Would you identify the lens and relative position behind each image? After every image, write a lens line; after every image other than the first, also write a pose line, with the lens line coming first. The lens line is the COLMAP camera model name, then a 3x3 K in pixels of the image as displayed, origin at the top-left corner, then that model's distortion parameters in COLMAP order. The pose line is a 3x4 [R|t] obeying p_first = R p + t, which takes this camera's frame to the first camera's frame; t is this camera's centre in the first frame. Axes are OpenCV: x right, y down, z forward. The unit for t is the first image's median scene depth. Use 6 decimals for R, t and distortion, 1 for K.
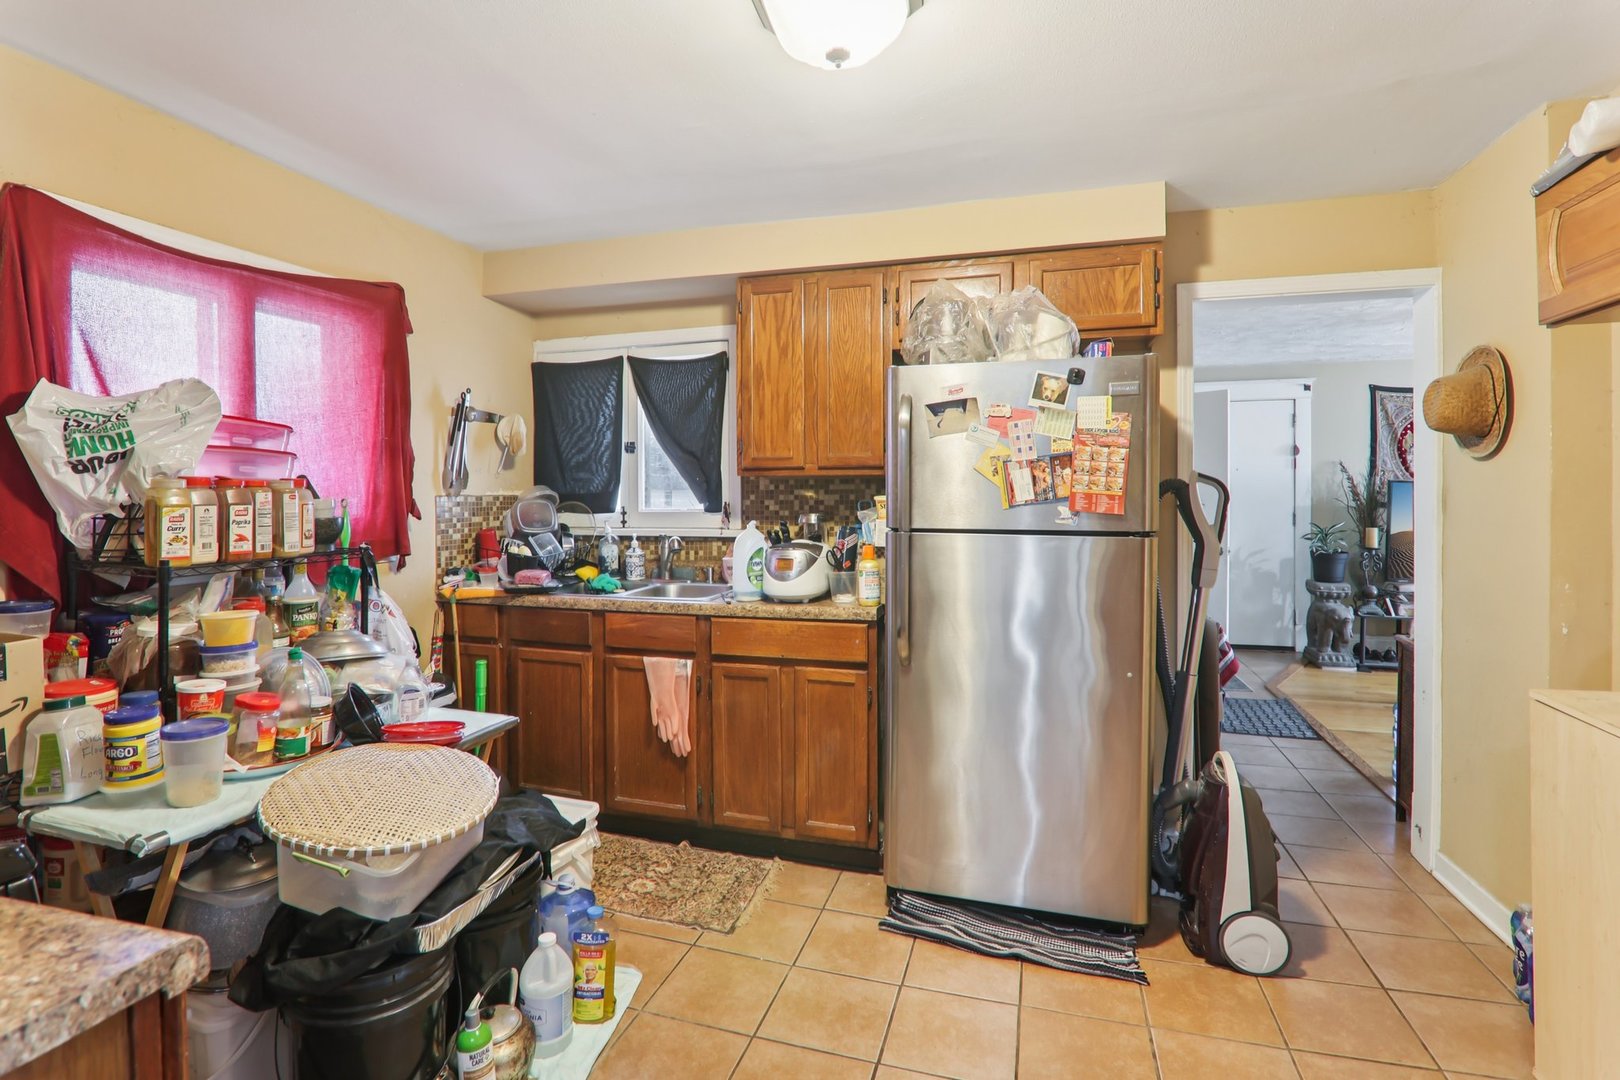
lens RADIAL K [[762.9, 0, 802.1], [0, 762.9, 493.4], [0, 0, 1]] dist [-0.011493, 0.000091]
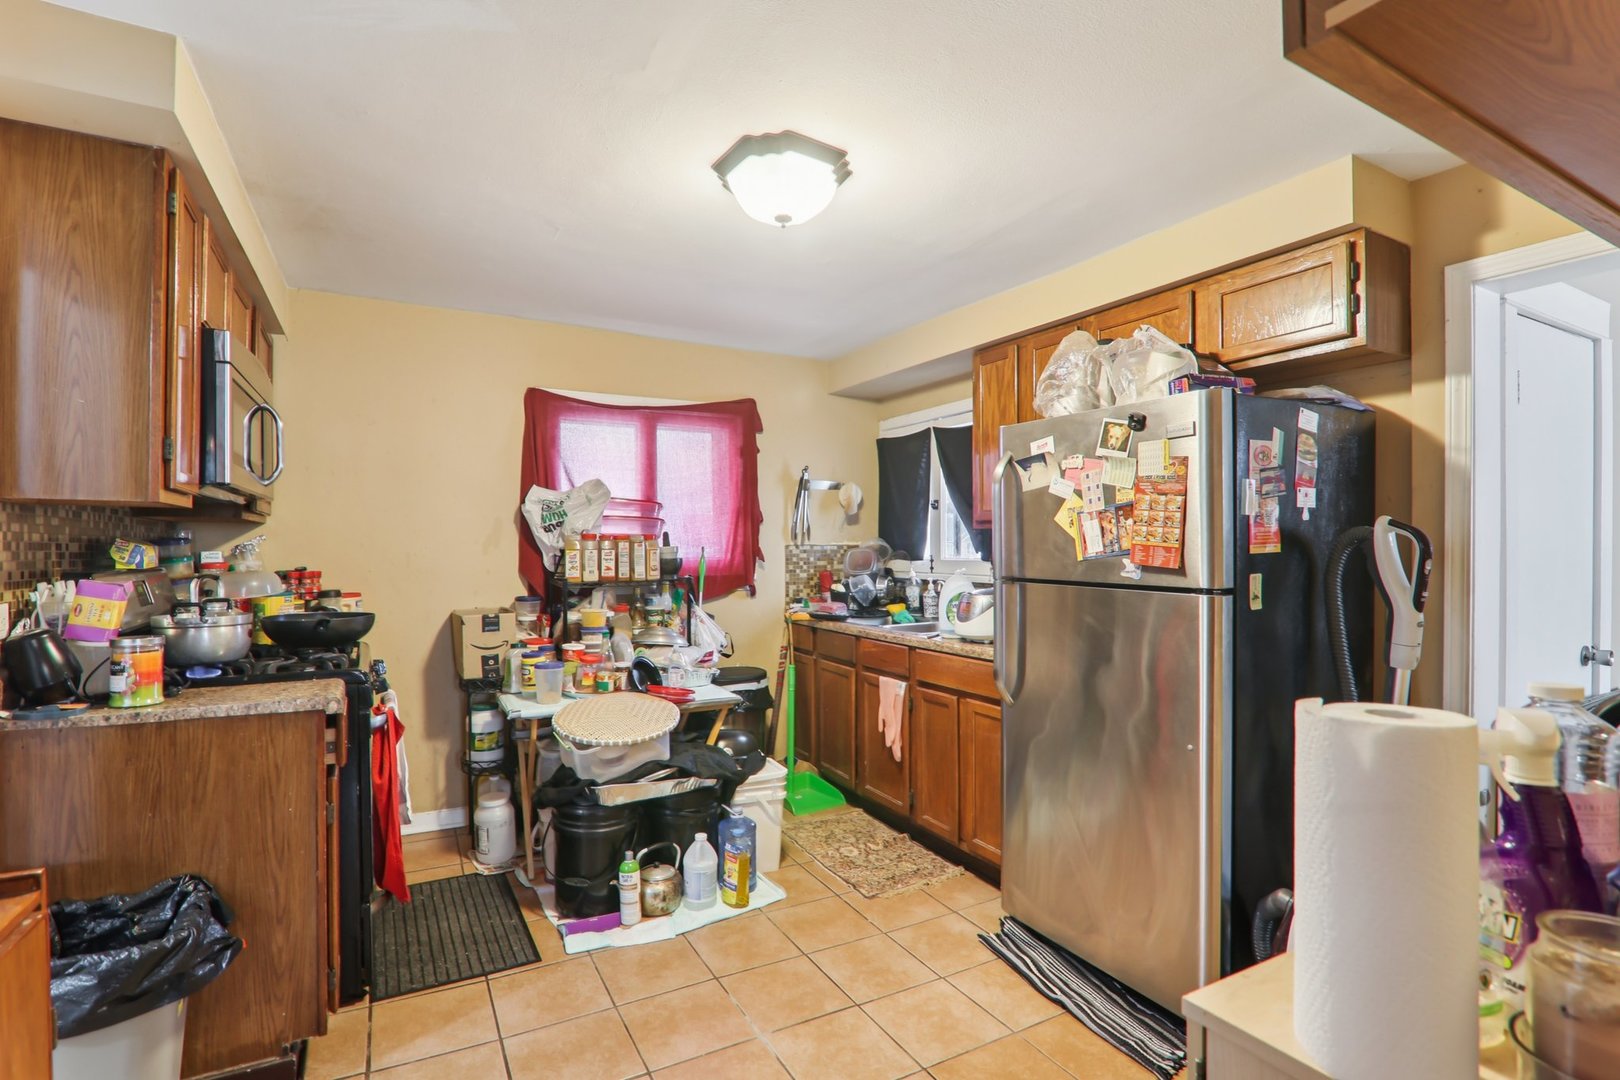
lens RADIAL K [[784.9, 0, 854.6], [0, 784.9, 547.4], [0, 0, 1]] dist [-0.017718, 0.000036]
pose [[0.728295, 0.006328, -0.685234, 0.653672], [-0.003132, 0.999978, 0.005905, -0.001782], [0.685257, -0.002154, 0.728299, 0.047009]]
